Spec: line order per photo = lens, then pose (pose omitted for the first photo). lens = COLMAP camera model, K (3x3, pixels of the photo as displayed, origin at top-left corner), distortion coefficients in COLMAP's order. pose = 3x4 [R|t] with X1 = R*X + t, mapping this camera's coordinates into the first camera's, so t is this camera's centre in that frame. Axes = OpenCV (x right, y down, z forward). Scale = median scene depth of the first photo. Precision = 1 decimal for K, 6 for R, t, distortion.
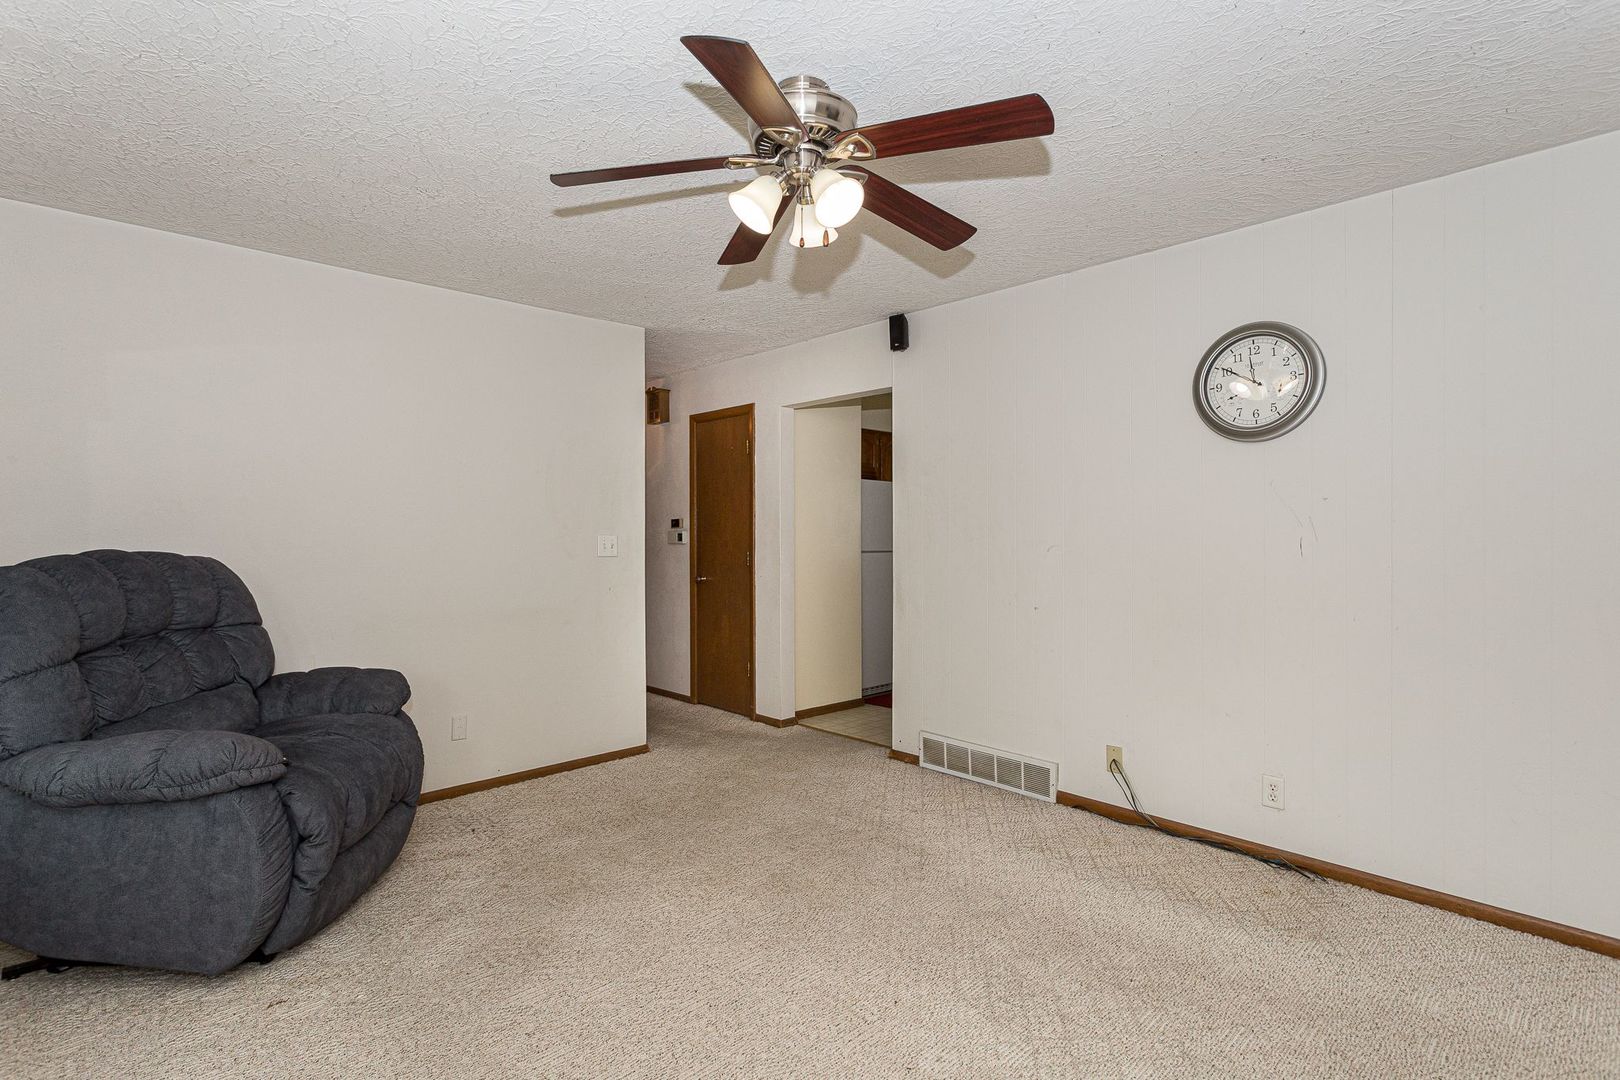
lens RADIAL K [[781.6, 0, 810.0], [0, 781.6, 511.7], [0, 0, 1]] dist [0.001547, 0.000405]
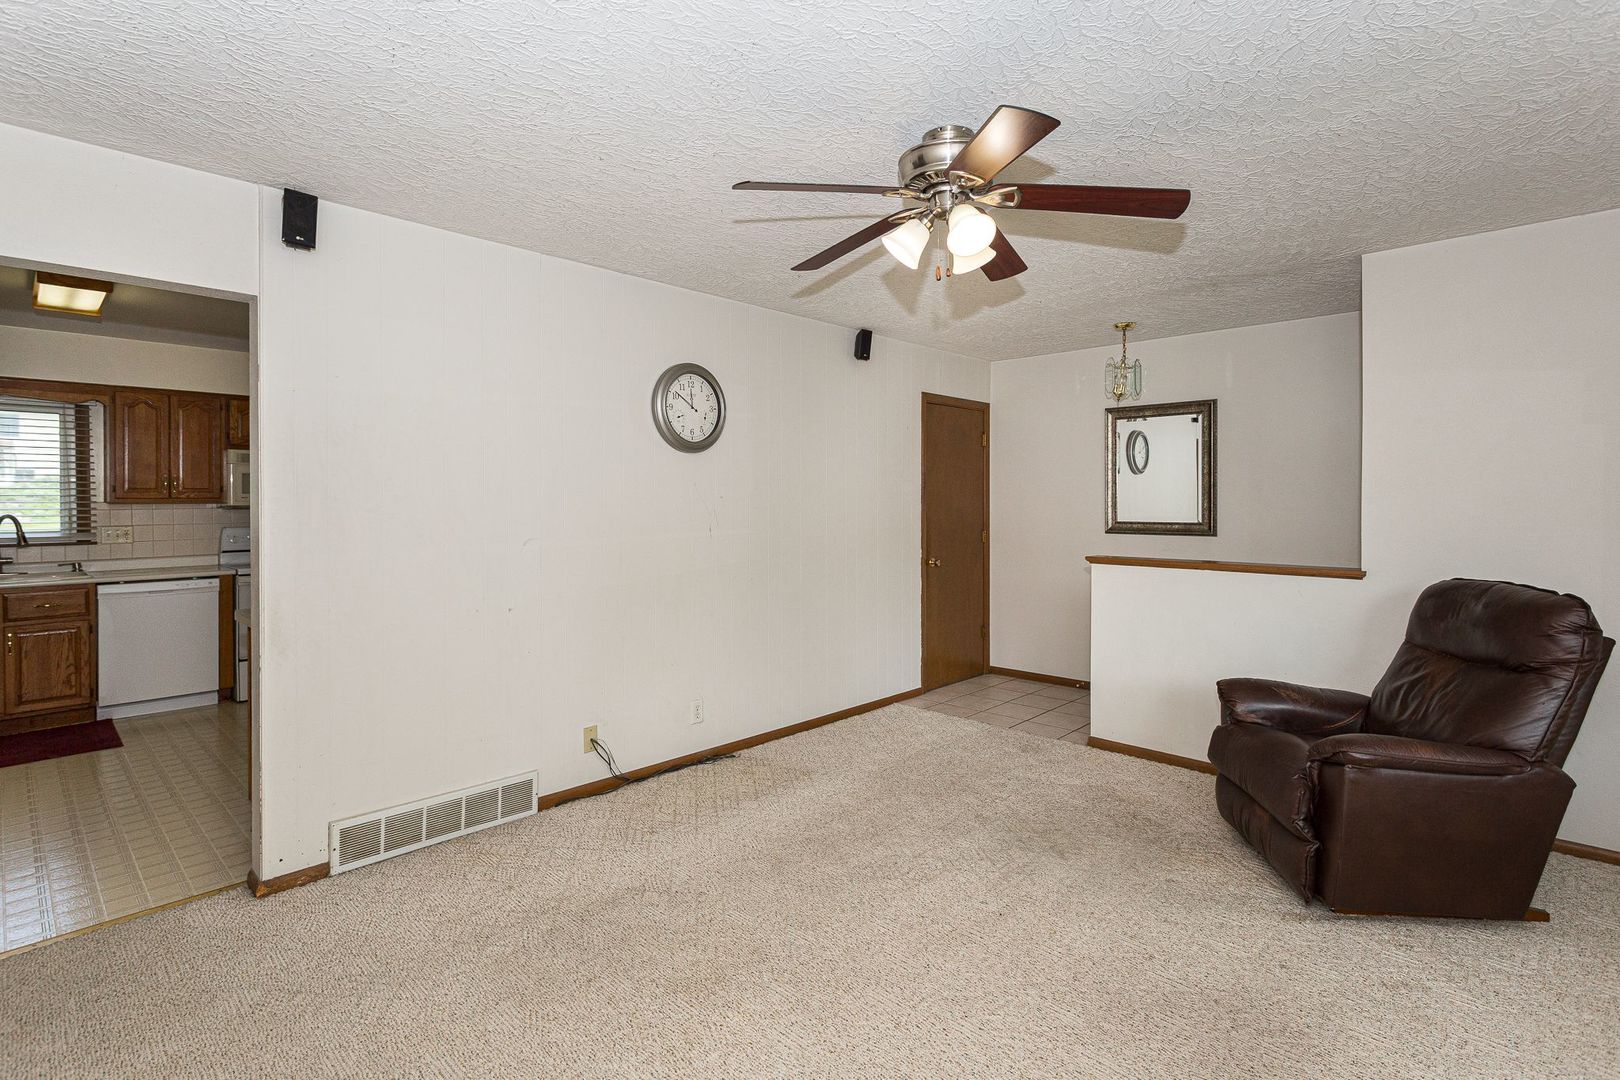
lens RADIAL K [[772.8, 0, 801.1], [0, 772.8, 503.6], [0, 0, 1]] dist [0.000634, -0.000123]
pose [[-0.030919, -0.003481, 0.999516, -0.638065], [-0.021307, 0.999769, 0.002823, -0.010014], [-0.999295, -0.021210, -0.030986, 0.728293]]
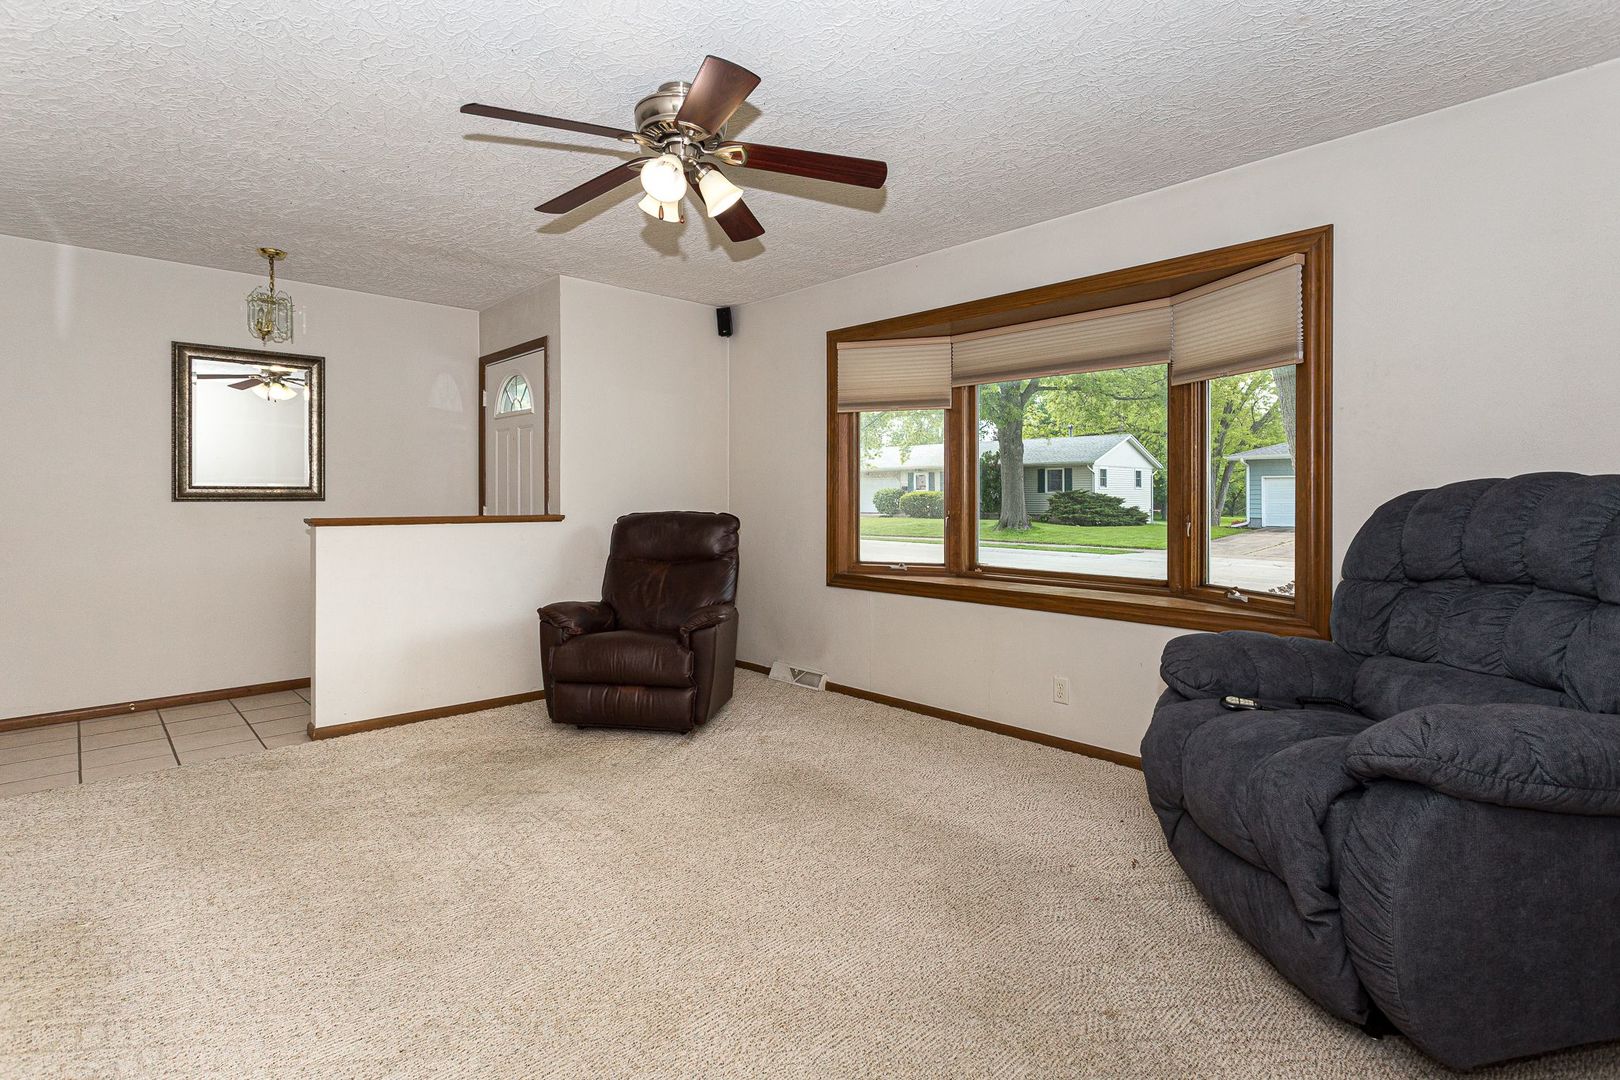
lens RADIAL K [[781.6, 0, 810.0], [0, 781.6, 511.7], [0, 0, 1]] dist [0.001547, 0.000405]
pose [[-0.999783, 0.002172, 0.020739, -0.132698], [0.002081, 0.999988, -0.004443, 0.061937], [-0.020748, -0.004399, -0.999775, 1.264793]]
